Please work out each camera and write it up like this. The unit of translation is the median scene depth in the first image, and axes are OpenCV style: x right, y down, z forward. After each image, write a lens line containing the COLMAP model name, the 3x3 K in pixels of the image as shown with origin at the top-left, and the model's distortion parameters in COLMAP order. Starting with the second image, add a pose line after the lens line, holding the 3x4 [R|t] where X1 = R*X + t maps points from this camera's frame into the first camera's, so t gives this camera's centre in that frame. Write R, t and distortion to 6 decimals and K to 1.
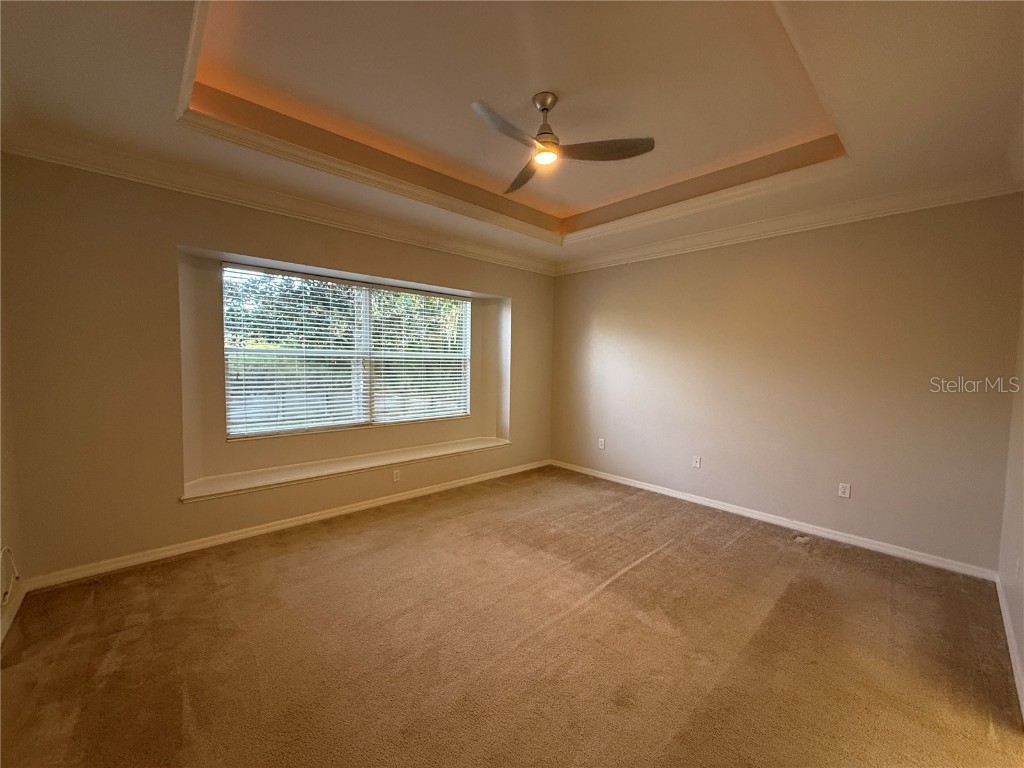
lens RADIAL K [[407.9, 0, 510.6], [0, 407.9, 384.4], [0, 0, 1]] dist [-0.000447, 0.000319]
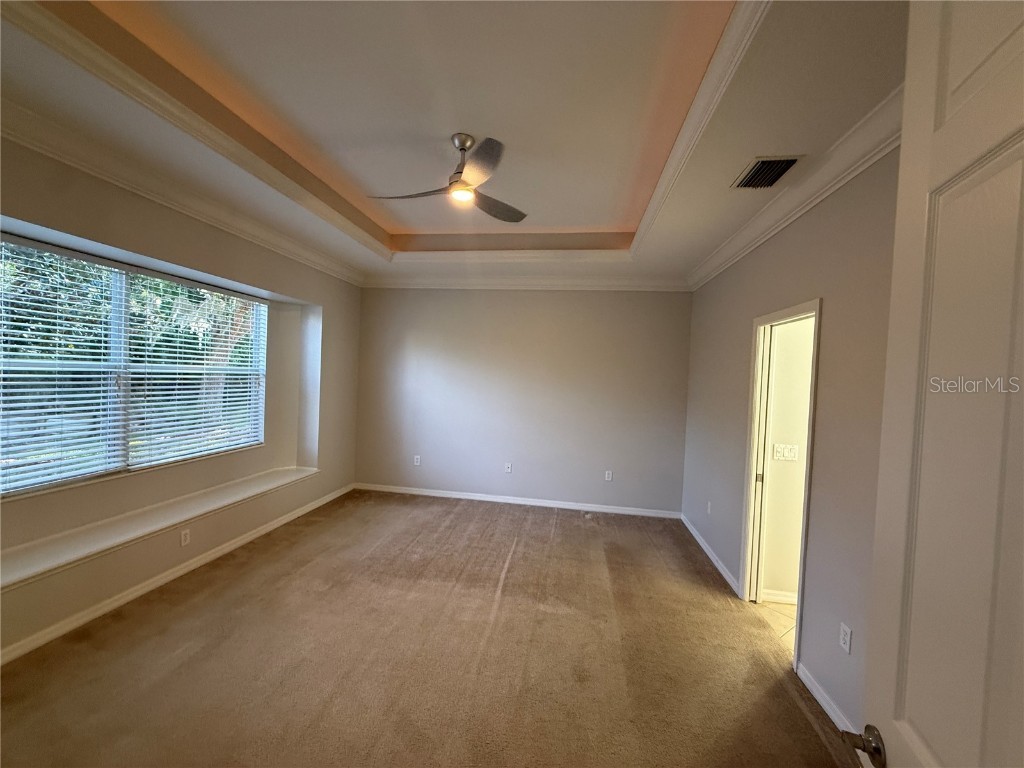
lens RADIAL K [[407.9, 0, 510.6], [0, 407.9, 384.4], [0, 0, 1]] dist [-0.000447, 0.000319]
pose [[0.785988, 0.004164, 0.618228, -0.298813], [0.005765, 0.999884, -0.014064, -0.037852], [-0.618215, 0.014618, 0.785873, 0.074818]]
